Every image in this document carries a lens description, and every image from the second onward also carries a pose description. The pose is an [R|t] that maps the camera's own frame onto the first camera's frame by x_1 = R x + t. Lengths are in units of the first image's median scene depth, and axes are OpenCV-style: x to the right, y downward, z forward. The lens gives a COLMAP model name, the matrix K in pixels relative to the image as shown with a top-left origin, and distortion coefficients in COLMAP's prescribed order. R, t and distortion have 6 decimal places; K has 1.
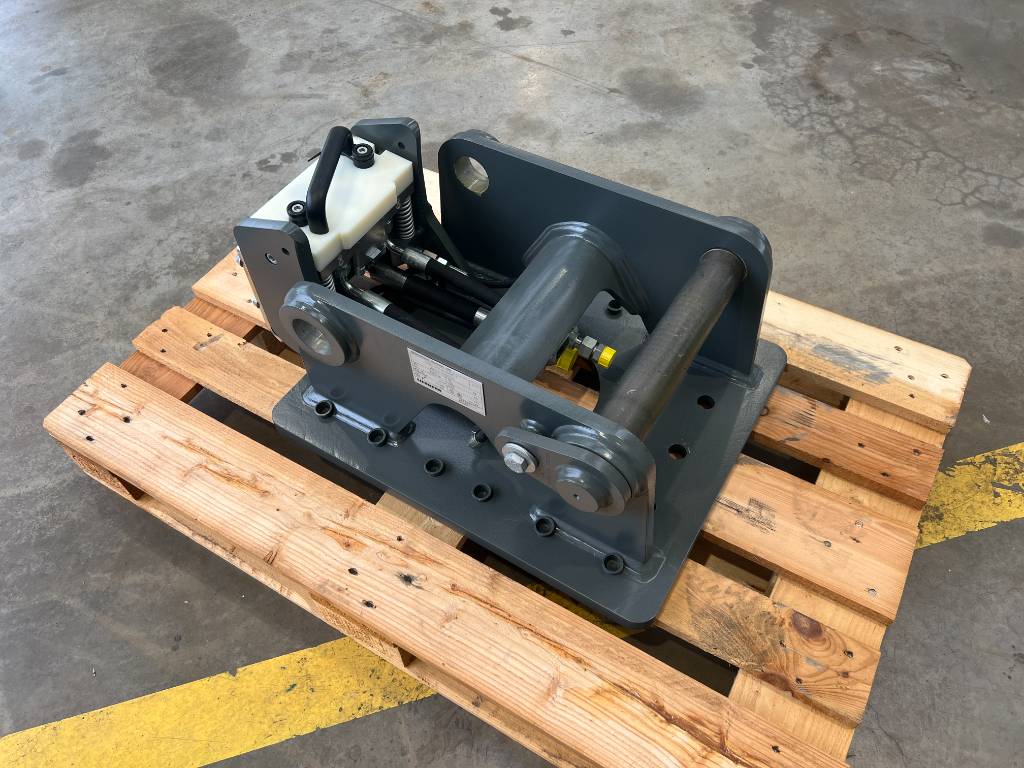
lens RADIAL K [[776.5, 0, 504.7], [0, 776.5, 384.1], [0, 0, 1]] dist [0.045992, -0.047784]
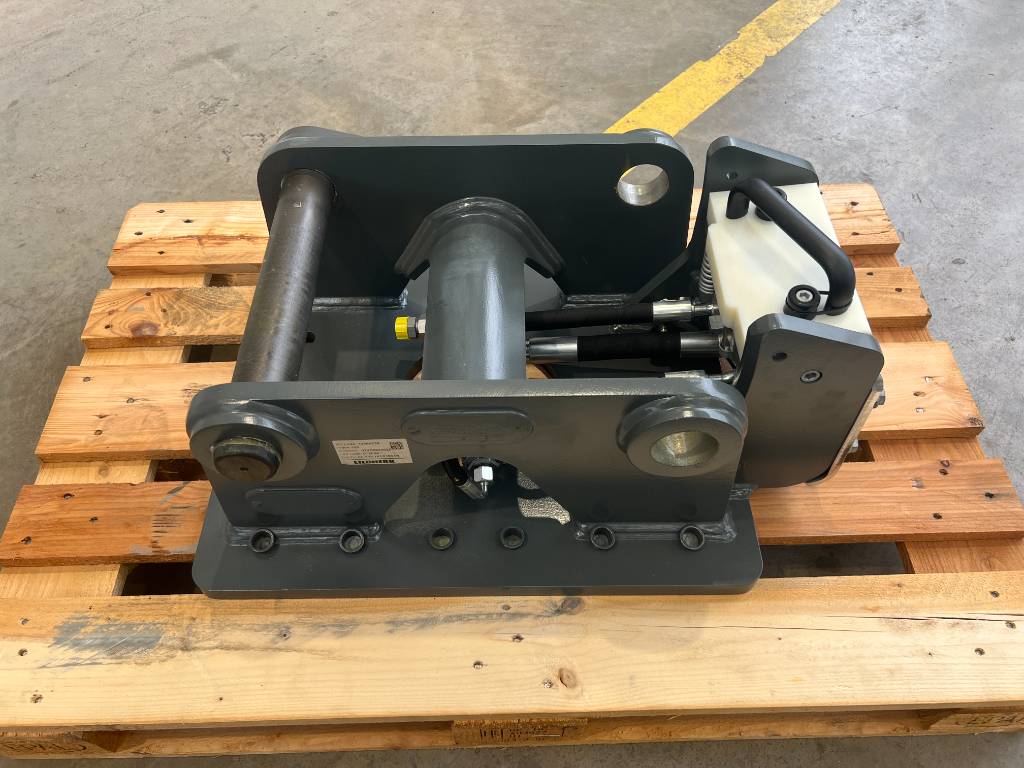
lens RADIAL K [[776.5, 0, 509.6], [0, 776.5, 383.1], [0, 0, 1]] dist [0.045992, -0.047784]
pose [[-0.846051, 0.459503, -0.270288, 0.236481], [-0.393441, -0.196080, 0.898196, -0.793186], [0.359726, 0.866262, 0.346681, 0.728639]]
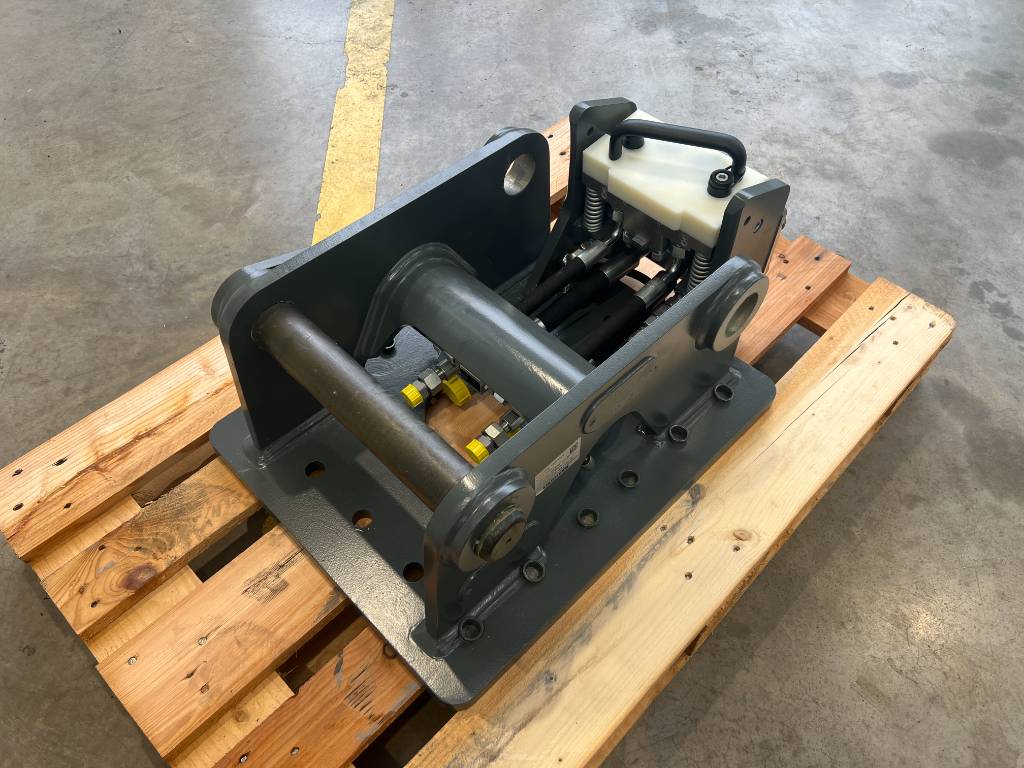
lens RADIAL K [[776.5, 0, 506.6], [0, 776.5, 383.0], [0, 0, 1]] dist [0.045992, -0.047784]
pose [[-0.236405, 0.794511, -0.559344, 0.535201], [-0.771546, 0.196419, 0.605092, -0.584410], [0.590618, 0.574606, 0.566567, 0.484116]]
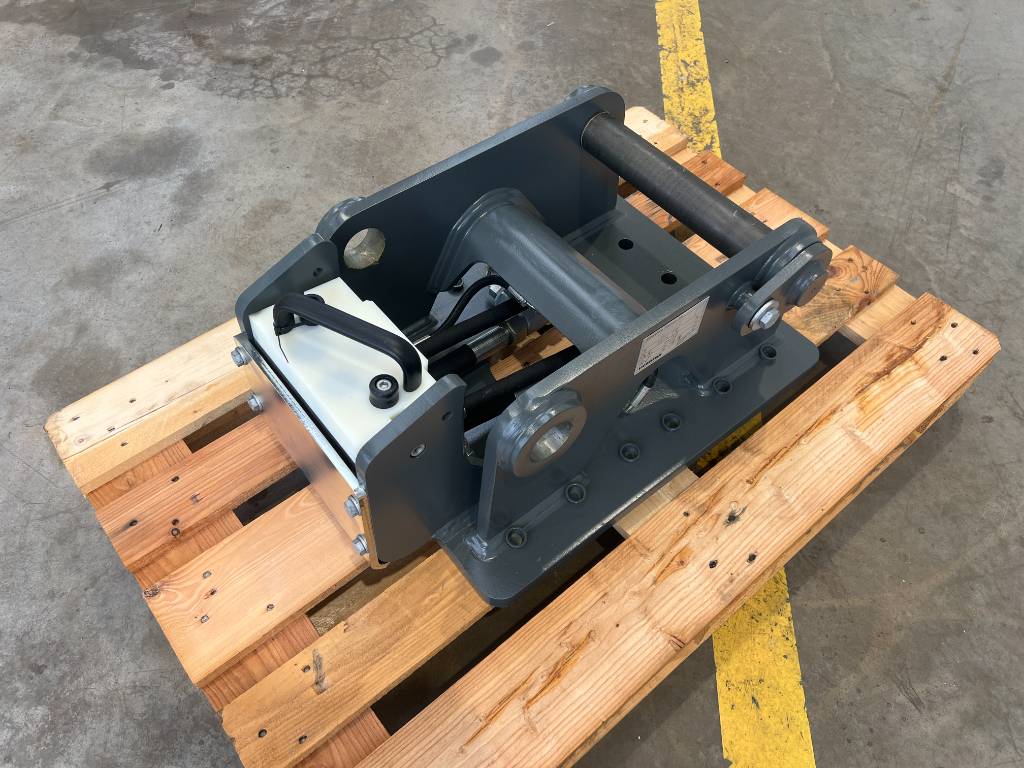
lens RADIAL K [[776.5, 0, 504.8], [0, 776.5, 382.9], [0, 0, 1]] dist [0.045992, -0.047784]
pose [[0.334196, -0.733908, 0.591347, -0.618488], [0.734141, 0.596167, 0.324995, -0.354428], [-0.591058, 0.325520, 0.738029, 0.335989]]
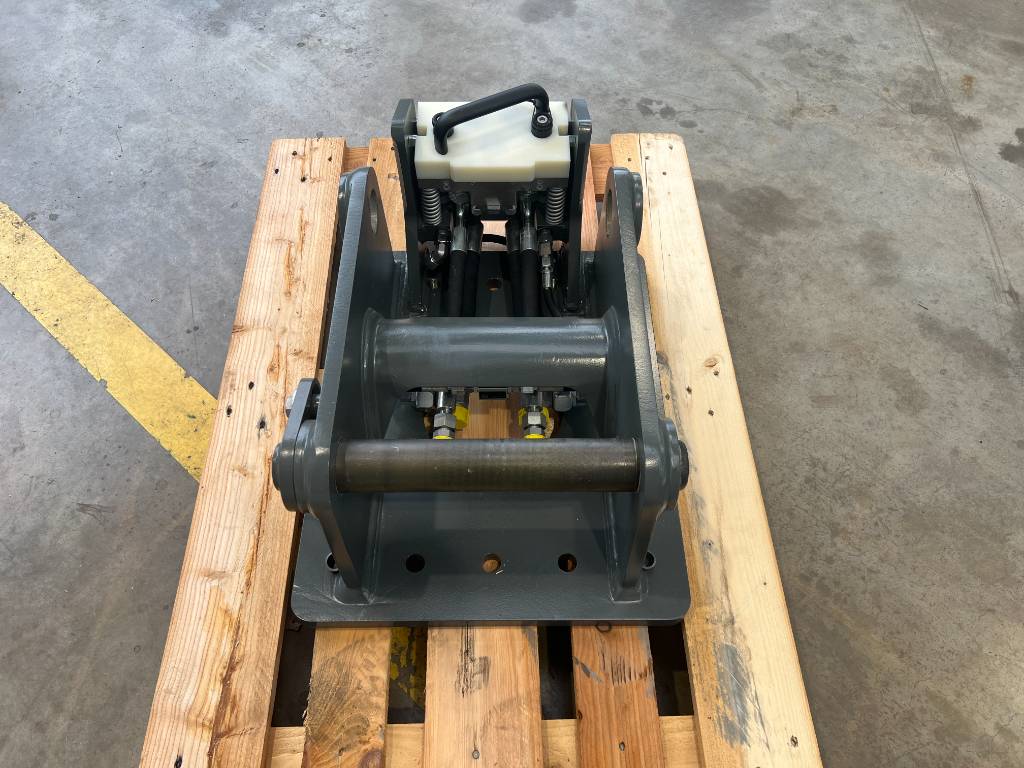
lens RADIAL K [[776.5, 0, 512.4], [0, 776.5, 384.3], [0, 0, 1]] dist [0.045992, -0.047784]
pose [[0.532612, 0.731355, -0.425962, 0.456188], [-0.692024, 0.666067, 0.278314, -0.318208], [0.487265, 0.146543, 0.860870, 0.173110]]
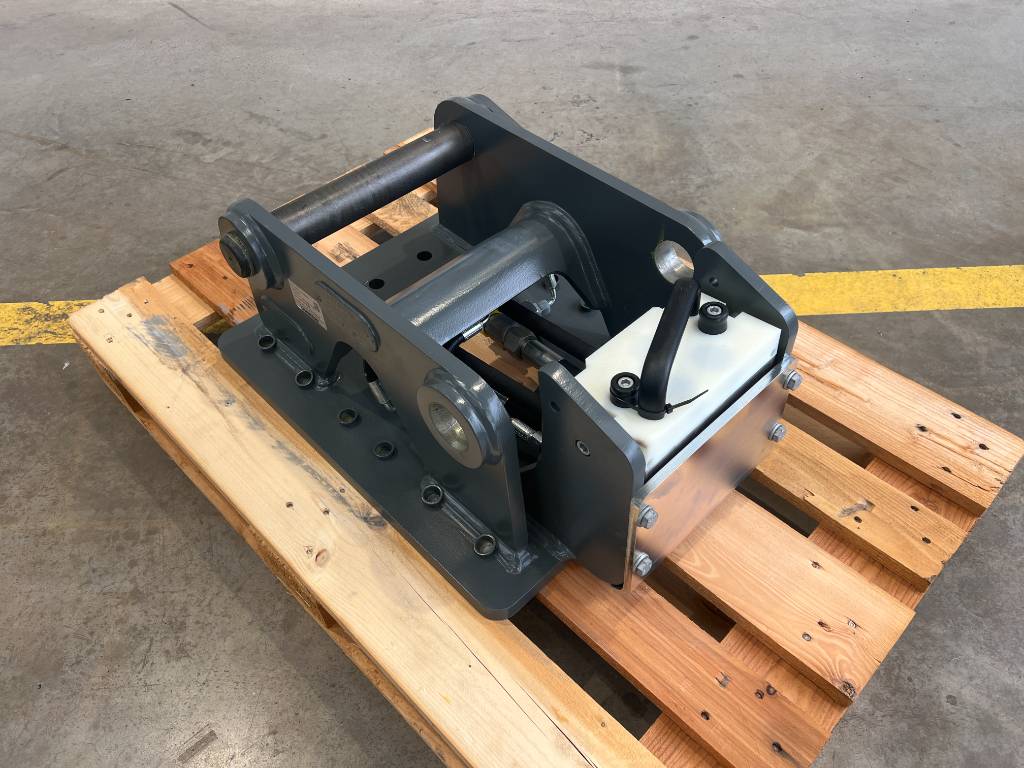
lens RADIAL K [[776.5, 0, 514.9], [0, 776.5, 387.9], [0, 0, 1]] dist [0.045992, -0.047784]
pose [[-0.967947, -0.139866, 0.208607, -0.225246], [0.232320, -0.183017, 0.955266, -0.945918], [-0.095430, 0.973110, 0.209645, 0.853784]]
